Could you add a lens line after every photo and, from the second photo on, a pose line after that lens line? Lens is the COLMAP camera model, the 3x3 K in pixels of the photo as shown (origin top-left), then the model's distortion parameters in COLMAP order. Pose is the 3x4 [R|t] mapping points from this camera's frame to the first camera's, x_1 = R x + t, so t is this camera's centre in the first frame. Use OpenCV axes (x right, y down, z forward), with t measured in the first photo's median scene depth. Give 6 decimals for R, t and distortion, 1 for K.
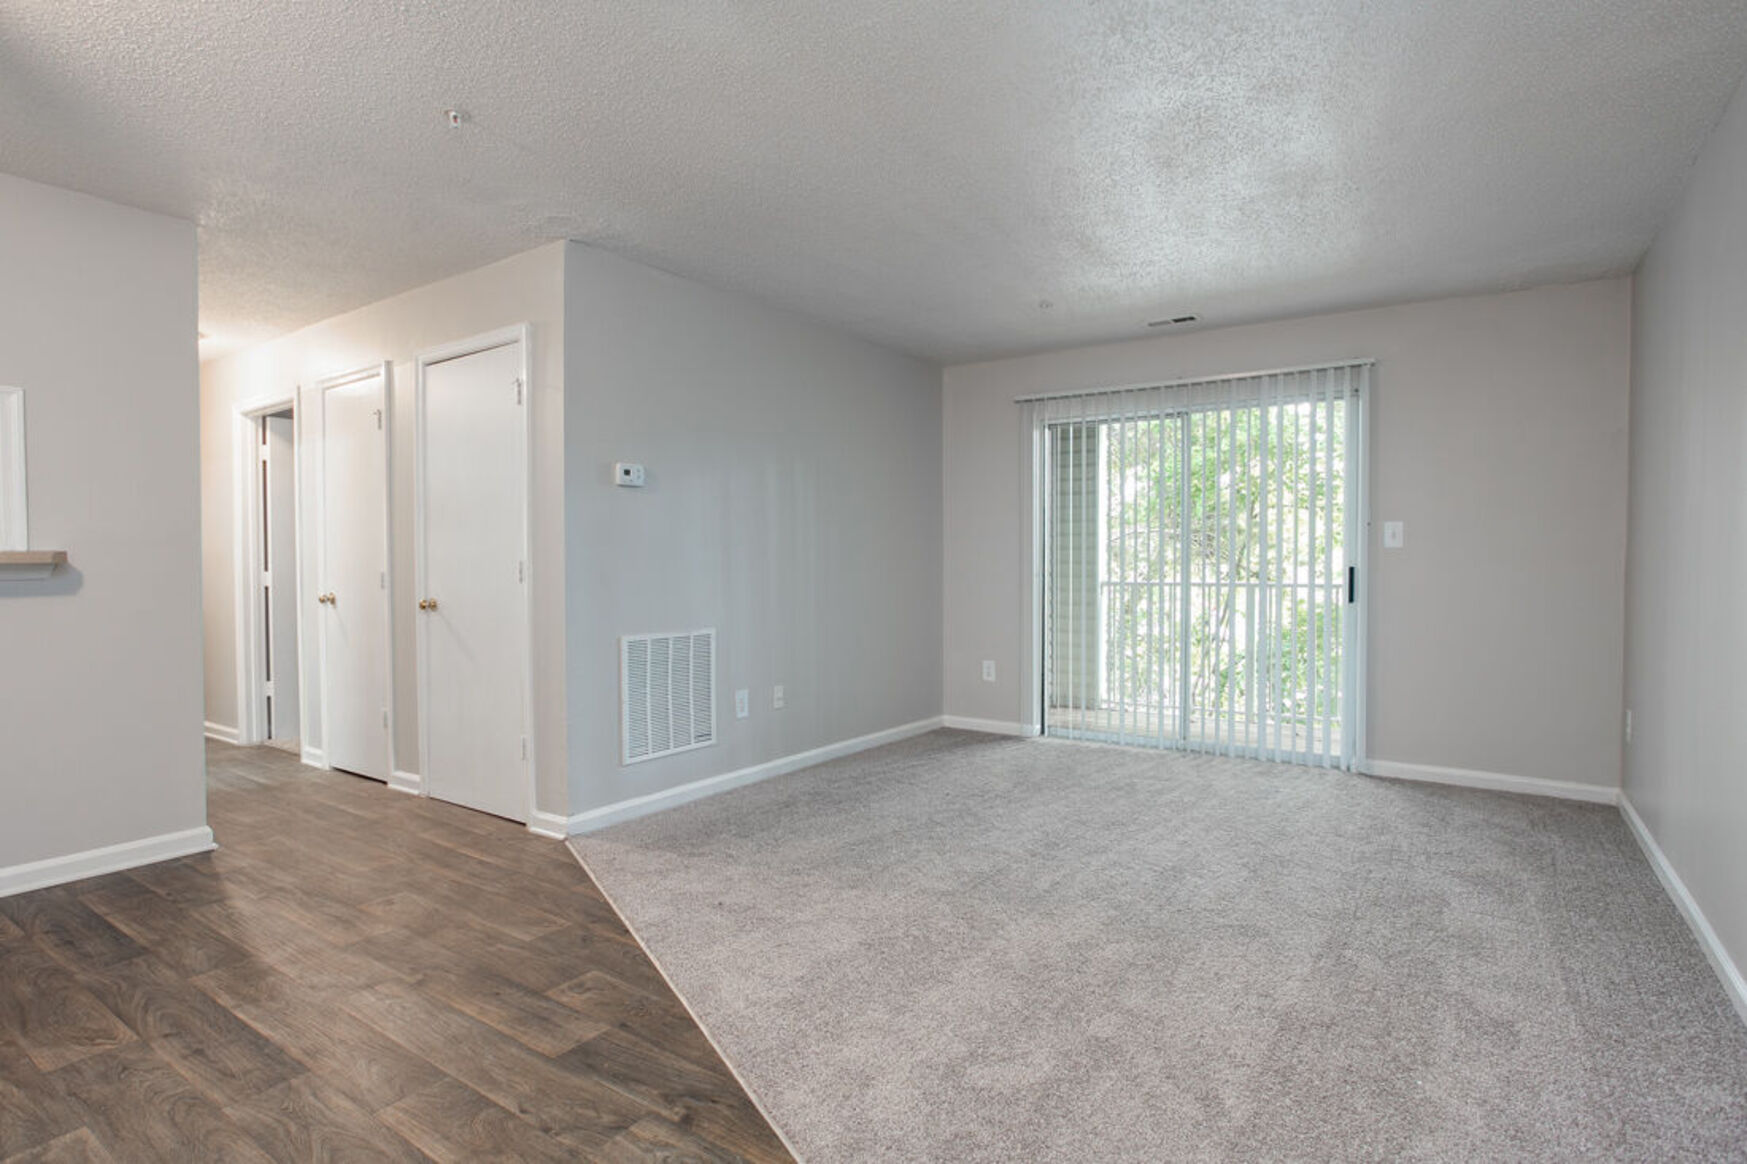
lens RADIAL K [[886.4, 0, 869.7], [0, 886.4, 550.0], [0, 0, 1]] dist [-0.061162, 0.039102]
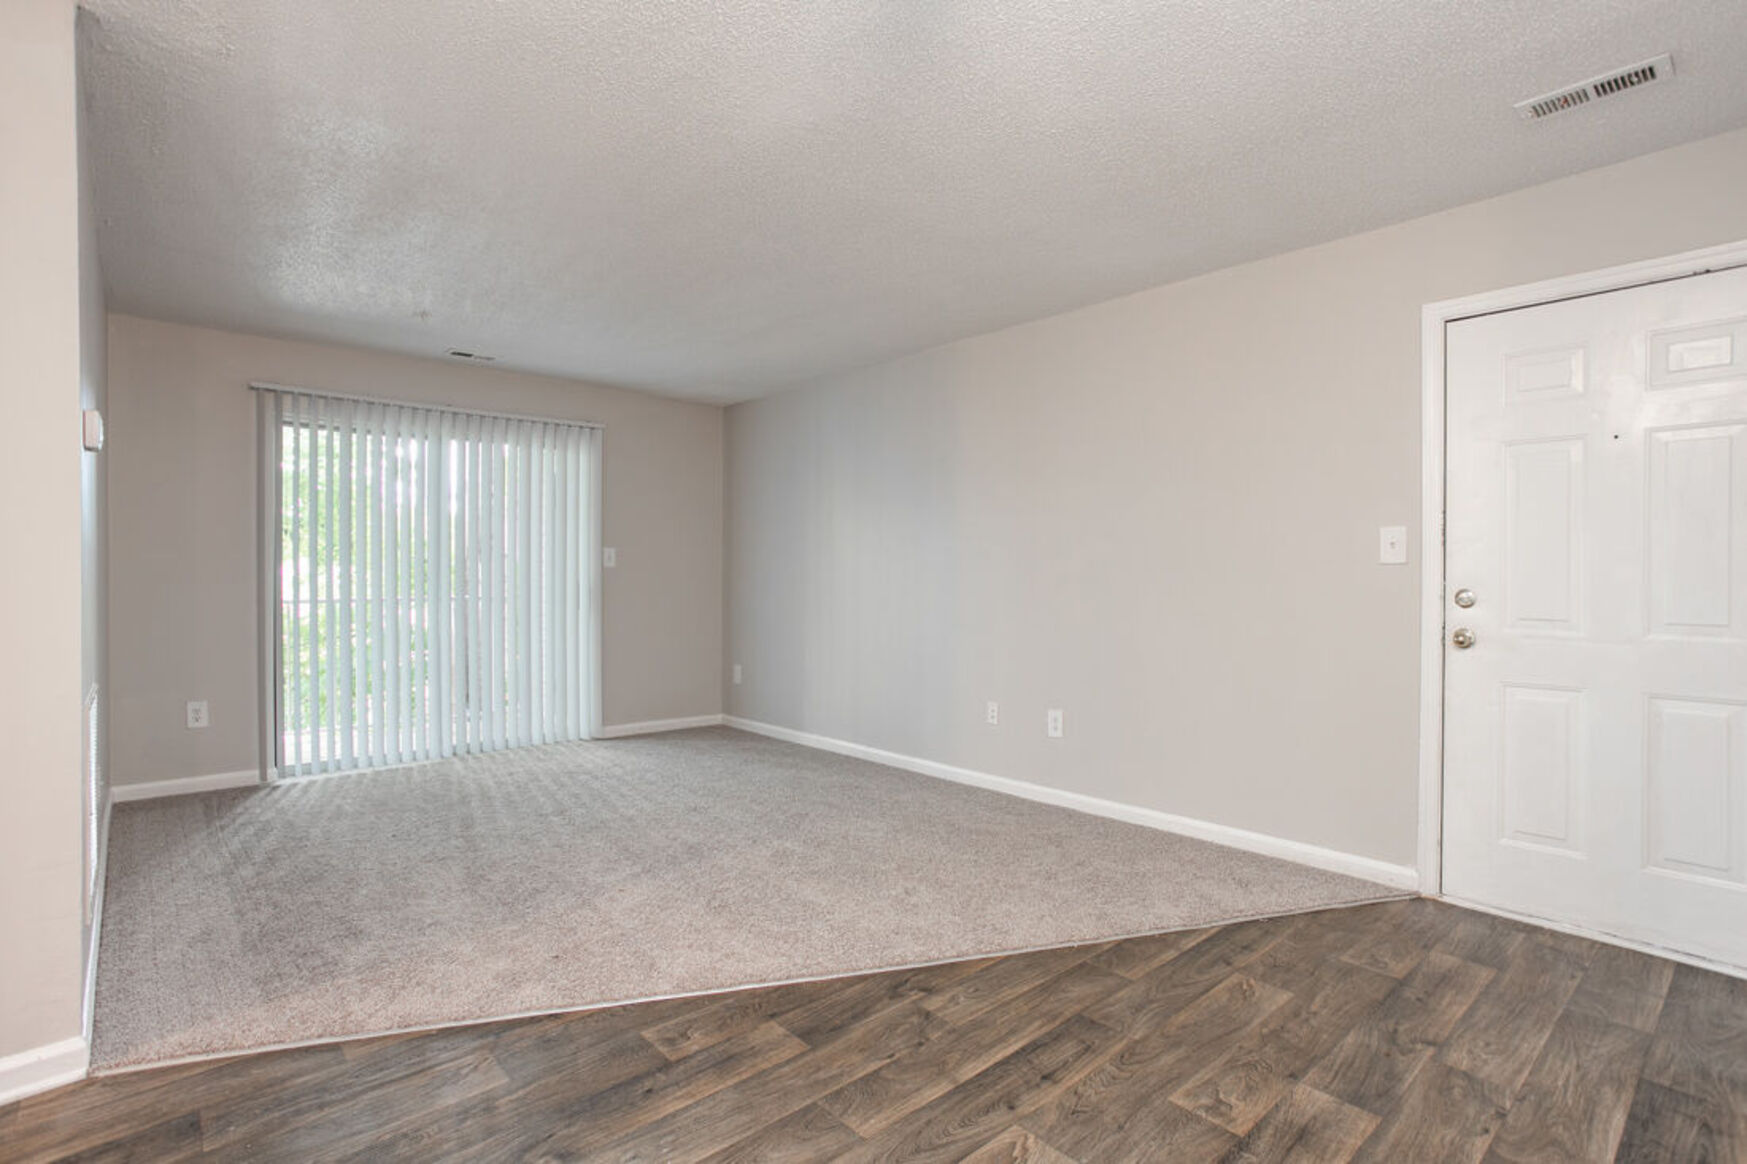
lens RADIAL K [[853.4, 0, 870.5], [0, 853.4, 578.2], [0, 0, 1]] dist [-0.051225, 0.028684]
pose [[0.238047, -0.002697, 0.971250, -1.056155], [-0.013758, 0.999886, 0.006148, 0.000211], [-0.971156, -0.014826, 0.237983, 0.539940]]
